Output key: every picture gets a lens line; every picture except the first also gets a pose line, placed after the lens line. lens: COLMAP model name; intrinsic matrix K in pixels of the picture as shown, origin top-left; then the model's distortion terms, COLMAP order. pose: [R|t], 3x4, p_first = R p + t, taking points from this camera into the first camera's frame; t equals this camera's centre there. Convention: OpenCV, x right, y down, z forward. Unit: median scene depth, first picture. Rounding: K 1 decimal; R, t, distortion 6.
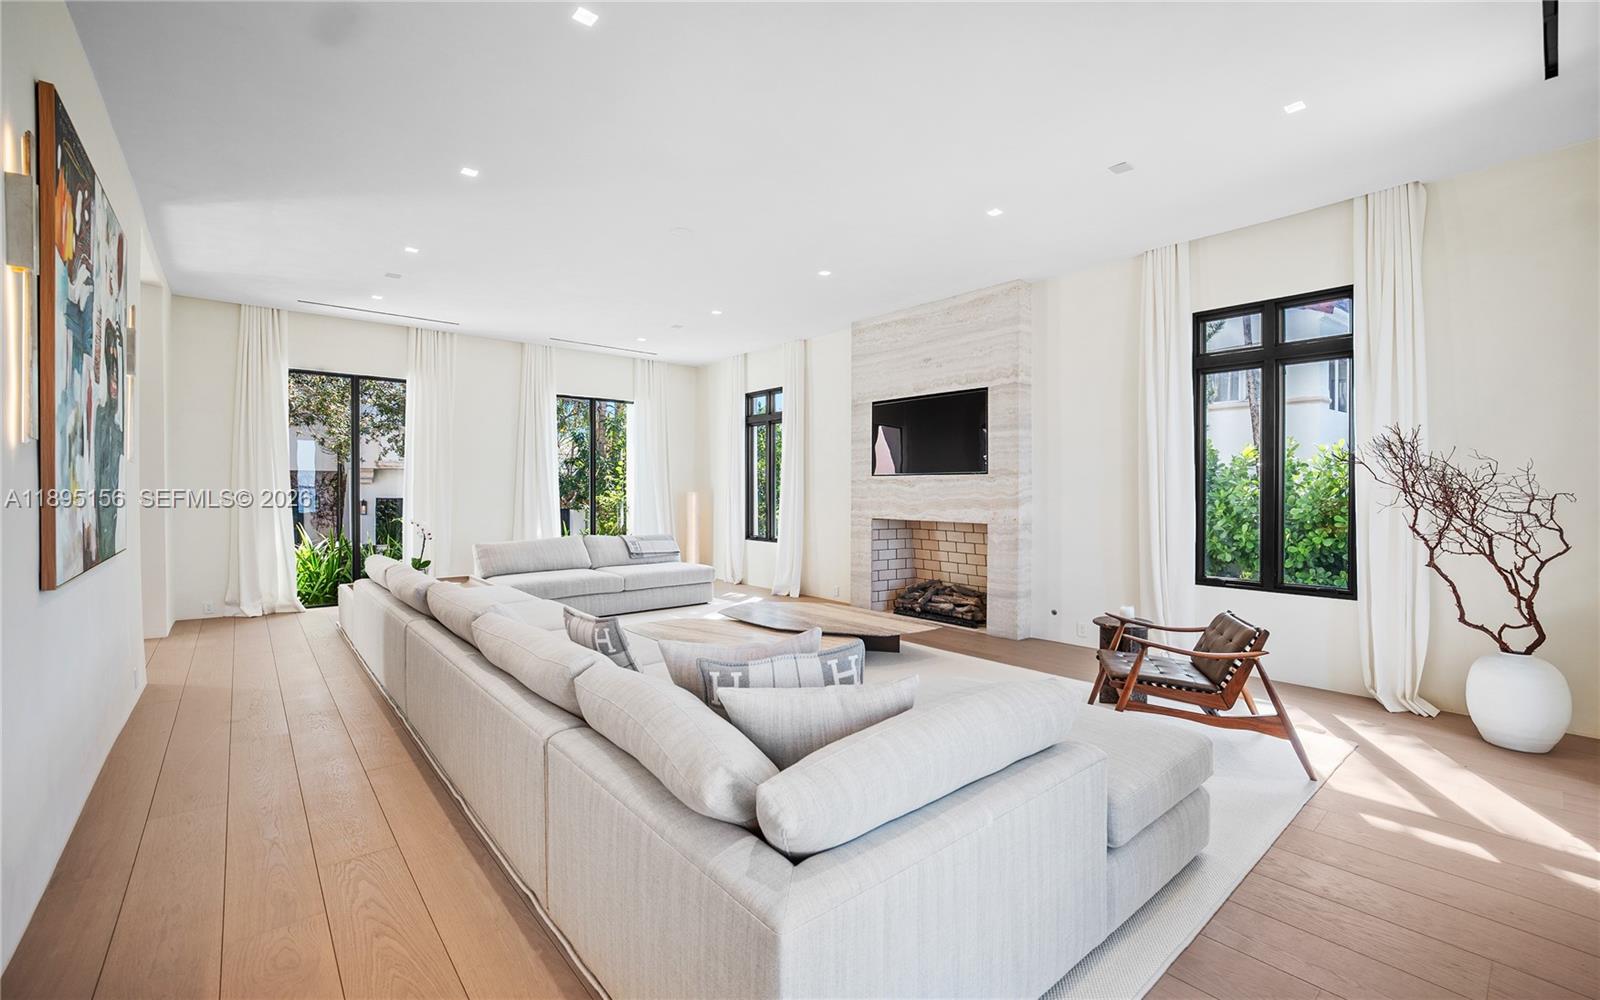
lens RADIAL K [[654.4, 0, 782.6], [0, 654.4, 493.9], [0, 0, 1]] dist [-0.022175, 0.000346]
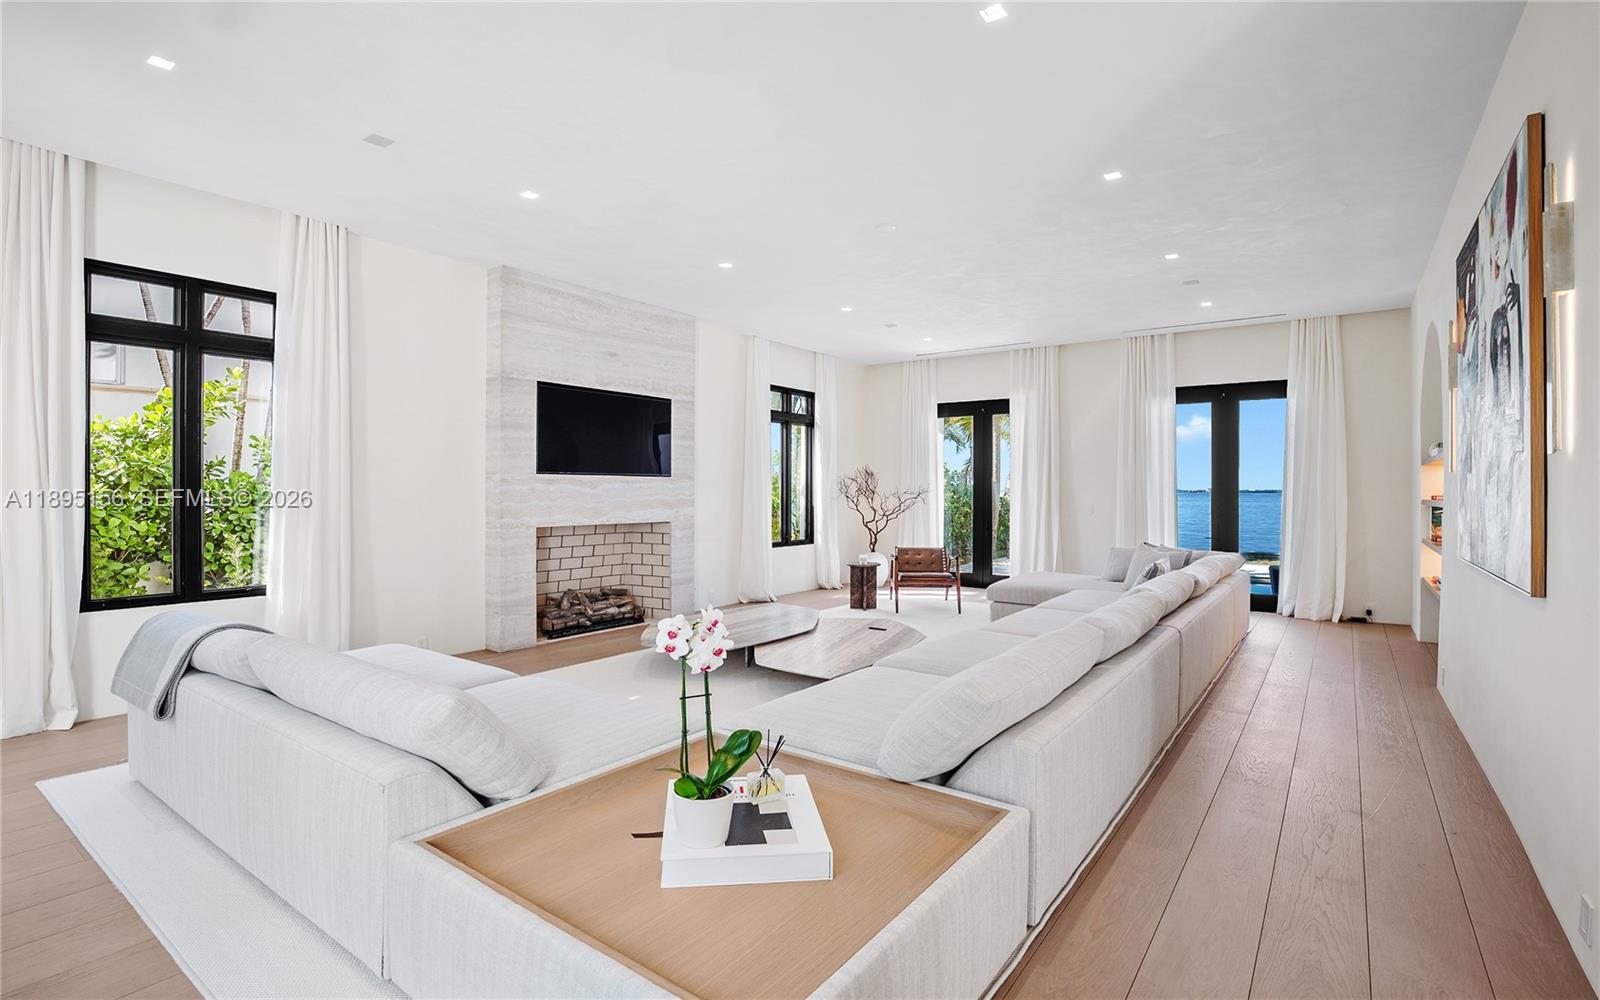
lens RADIAL K [[654.4, 0, 782.6], [0, 654.4, 493.9], [0, 0, 1]] dist [-0.022175, 0.000346]
pose [[-0.162267, -0.010510, 0.986691, -0.738802], [0.003047, 0.999933, 0.011152, -0.012097], [-0.986742, 0.004816, -0.162224, 0.890323]]
